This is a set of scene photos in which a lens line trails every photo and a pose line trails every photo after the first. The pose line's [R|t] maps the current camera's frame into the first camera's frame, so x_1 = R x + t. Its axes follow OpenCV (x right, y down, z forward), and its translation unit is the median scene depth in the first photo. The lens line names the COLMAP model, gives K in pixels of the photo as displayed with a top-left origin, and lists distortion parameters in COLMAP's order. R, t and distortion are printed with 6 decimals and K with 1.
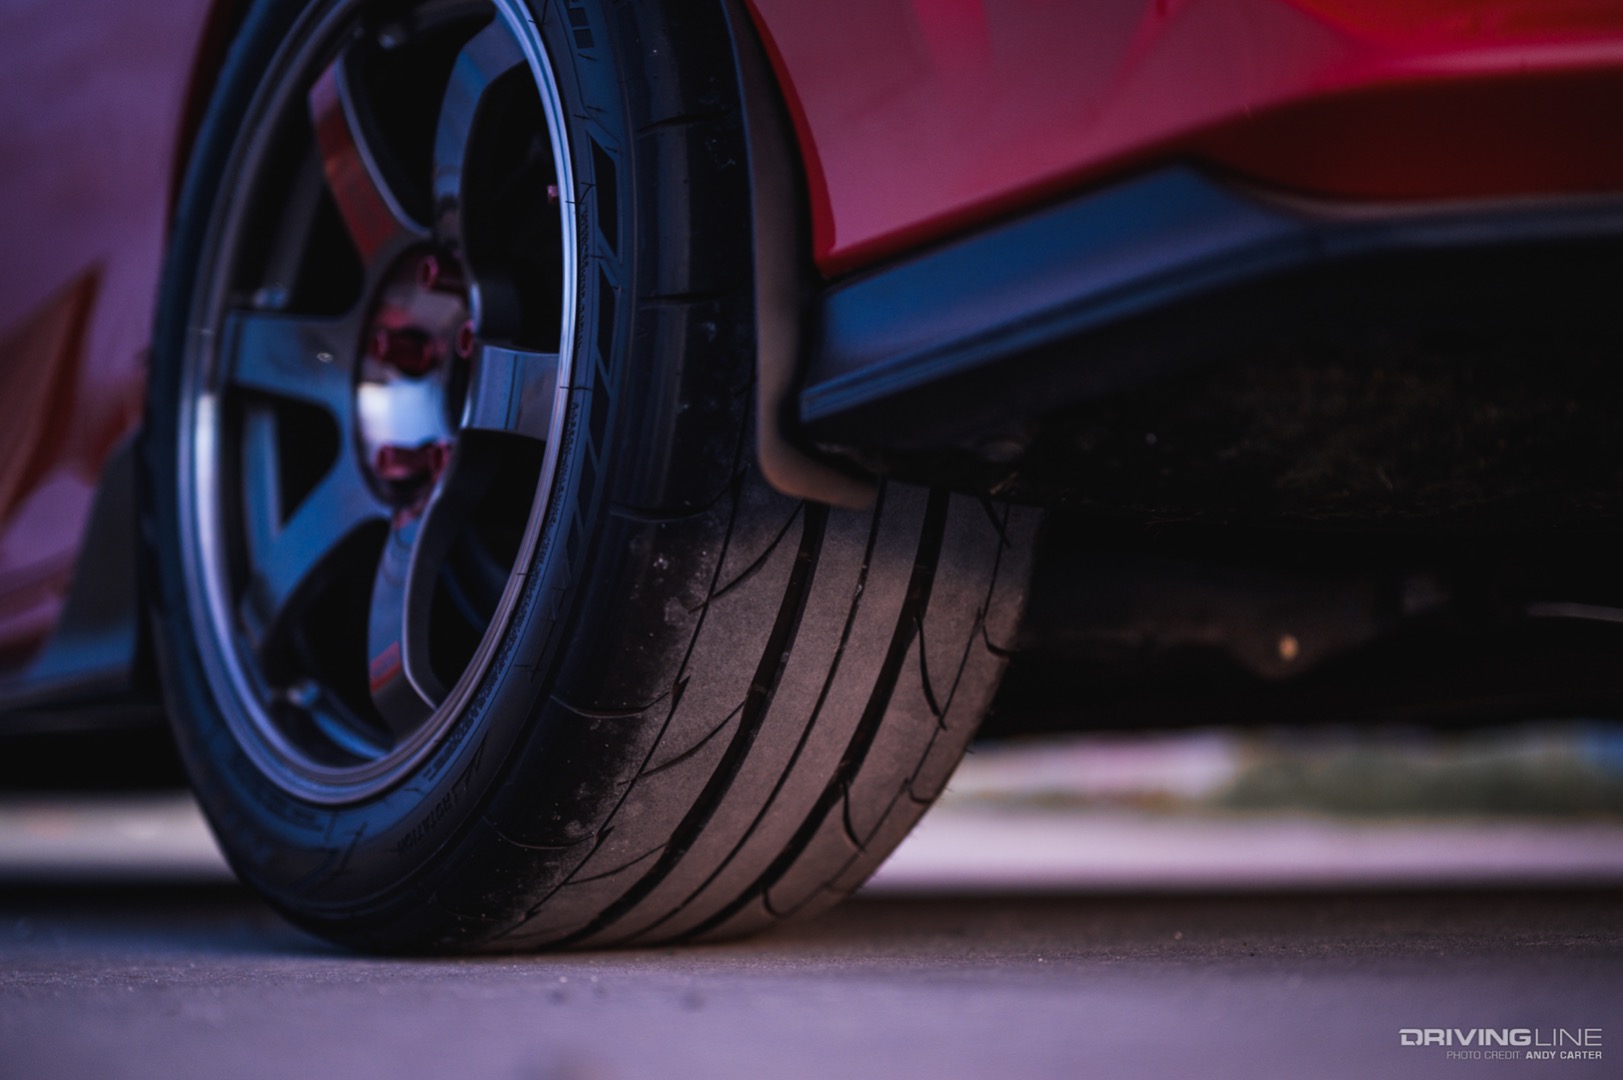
lens RADIAL K [[2368.8, 0, 812.8], [0, 2368.8, 537.9], [0, 0, 1]] dist [0.050305, 0.000000]
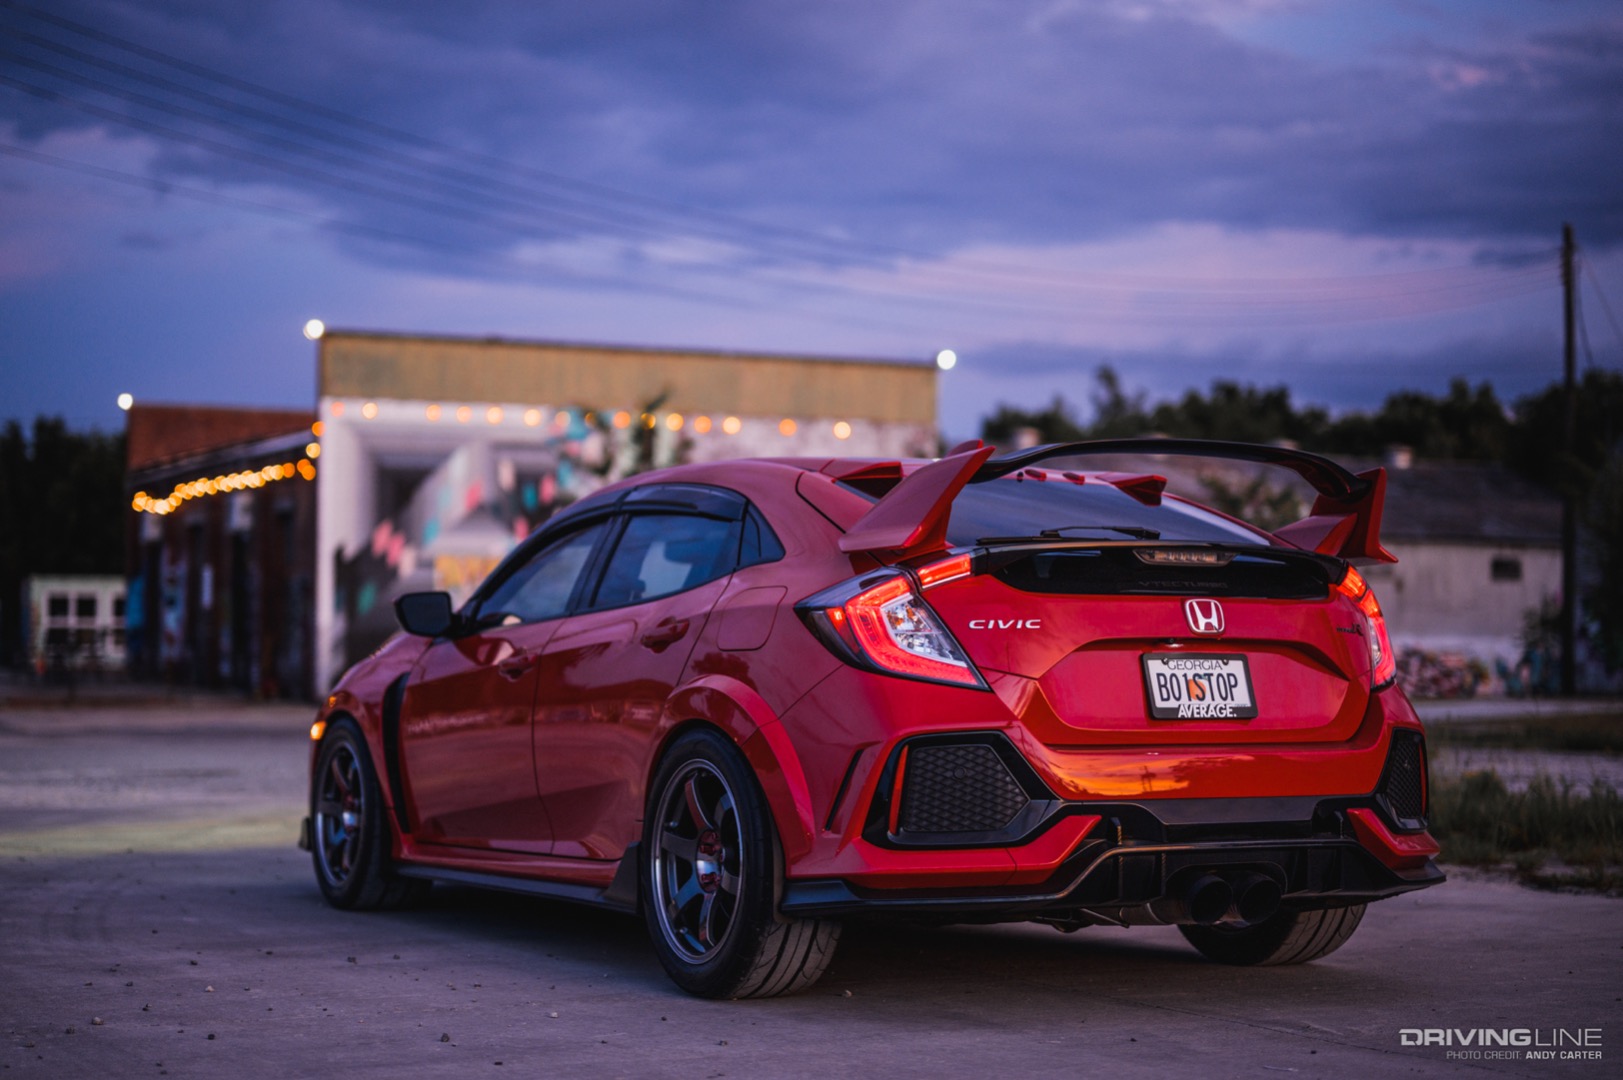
lens RADIAL K [[2368.8, 0, 809.9], [0, 2368.8, 538.1], [0, 0, 1]] dist [0.050305, 0.000000]
pose [[0.991306, 0.010673, -0.131141, 0.618838], [-0.002792, 0.998187, 0.060130, -0.997614], [0.131544, -0.059241, 0.989539, -3.472006]]
